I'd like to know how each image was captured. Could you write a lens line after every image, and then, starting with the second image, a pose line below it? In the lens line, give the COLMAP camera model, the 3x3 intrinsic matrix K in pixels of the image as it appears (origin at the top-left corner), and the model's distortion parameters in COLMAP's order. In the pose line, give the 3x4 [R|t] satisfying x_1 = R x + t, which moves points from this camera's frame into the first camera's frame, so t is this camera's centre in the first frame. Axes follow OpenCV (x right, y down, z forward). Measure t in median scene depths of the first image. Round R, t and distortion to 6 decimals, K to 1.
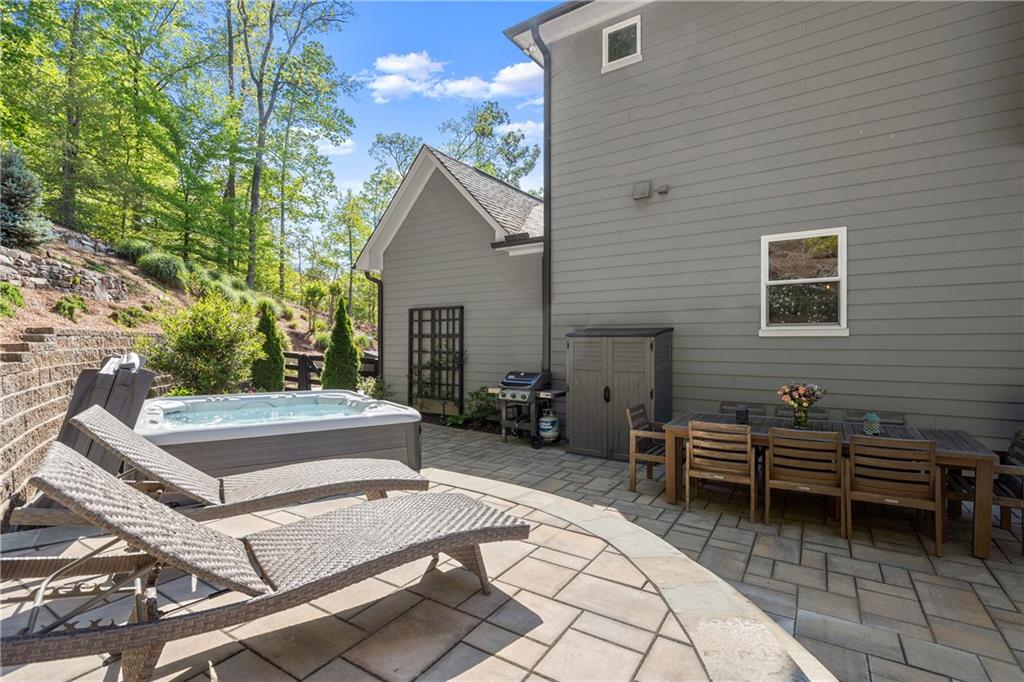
lens RADIAL K [[457.3, 0, 522.1], [0, 457.3, 335.5], [0, 0, 1]] dist [-0.002399, 0.000191]
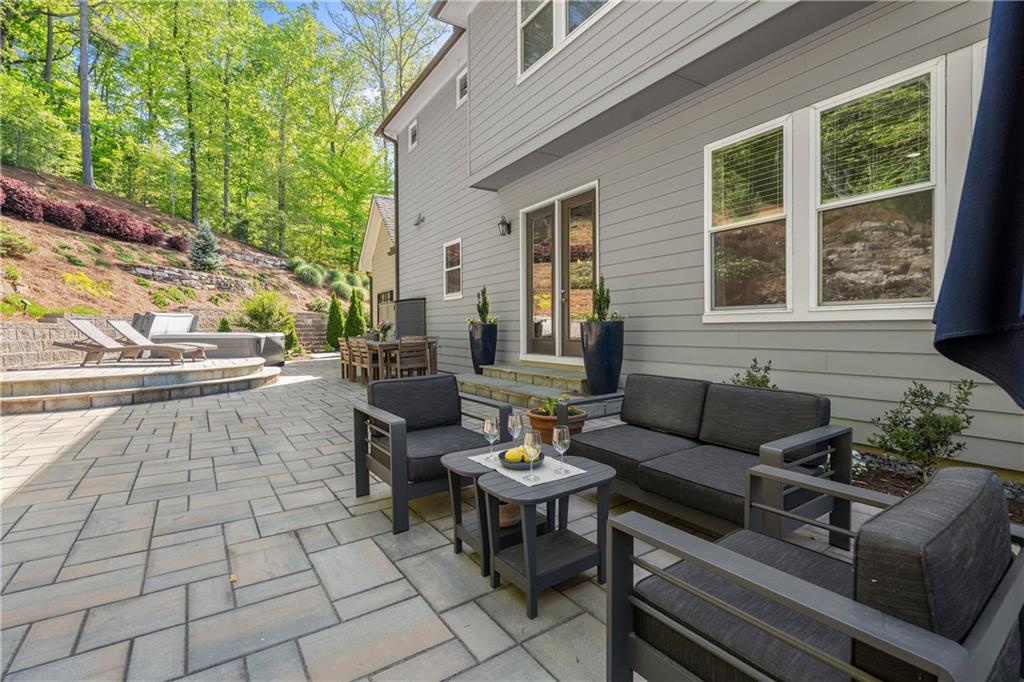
lens RADIAL K [[457.3, 0, 522.1], [0, 457.3, 335.5], [0, 0, 1]] dist [-0.002399, 0.000191]
pose [[0.917956, 0.001256, -0.396680, 0.914202], [0.008657, 0.999693, 0.023199, 0.058890], [0.396587, -0.024729, 0.917664, -0.310590]]
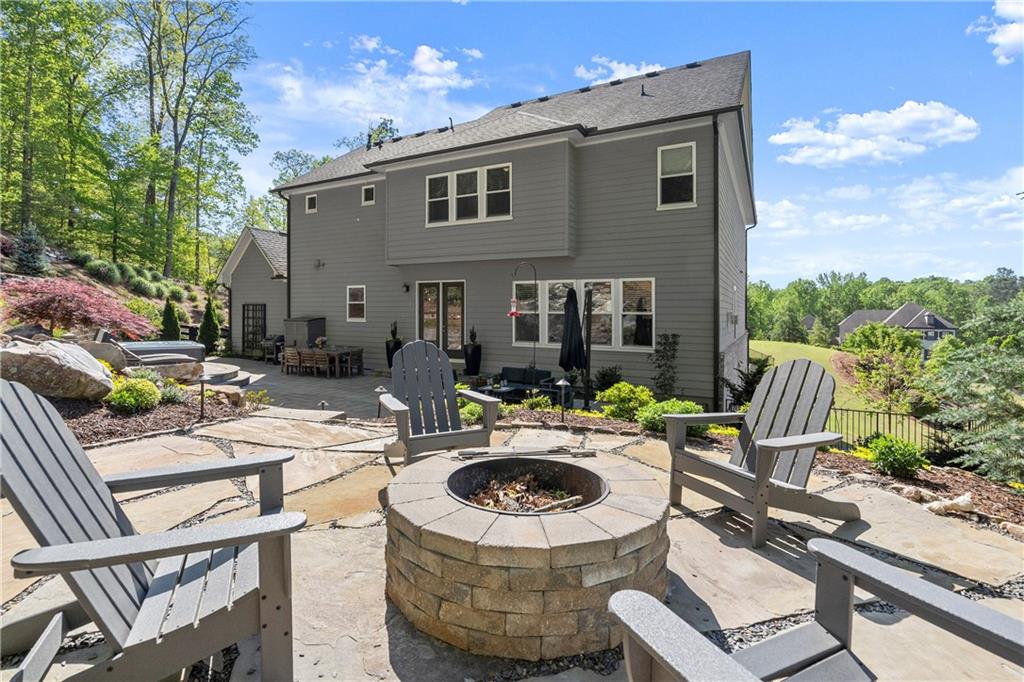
lens RADIAL K [[450.9, 0, 507.0], [0, 450.9, 312.0], [0, 0, 1]] dist [-0.001503, 0.000131]
pose [[0.995648, 0.007256, 0.092916, 0.755450], [-0.008471, 0.999884, 0.012686, -0.061413], [-0.092813, -0.013418, 0.995593, -1.118038]]
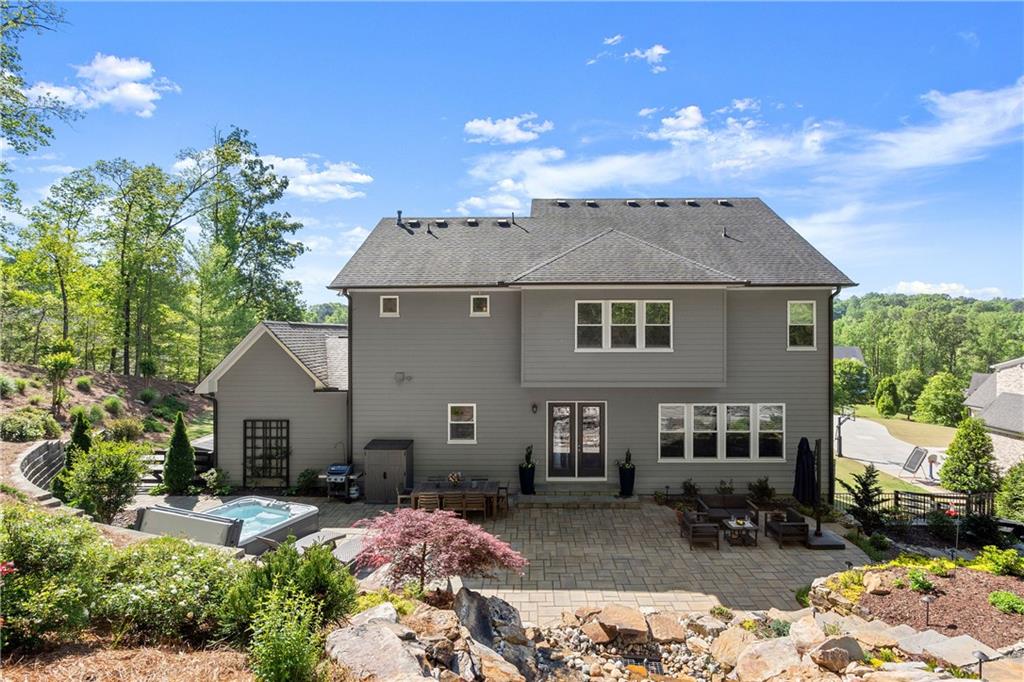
lens RADIAL K [[457.3, 0, 522.1], [0, 457.3, 335.5], [0, 0, 1]] dist [-0.002399, 0.000191]
pose [[0.852154, -0.006600, 0.523249, -0.264231], [-0.001427, 0.999887, 0.014936, -0.381251], [-0.523288, -0.013474, 0.852049, -0.808265]]
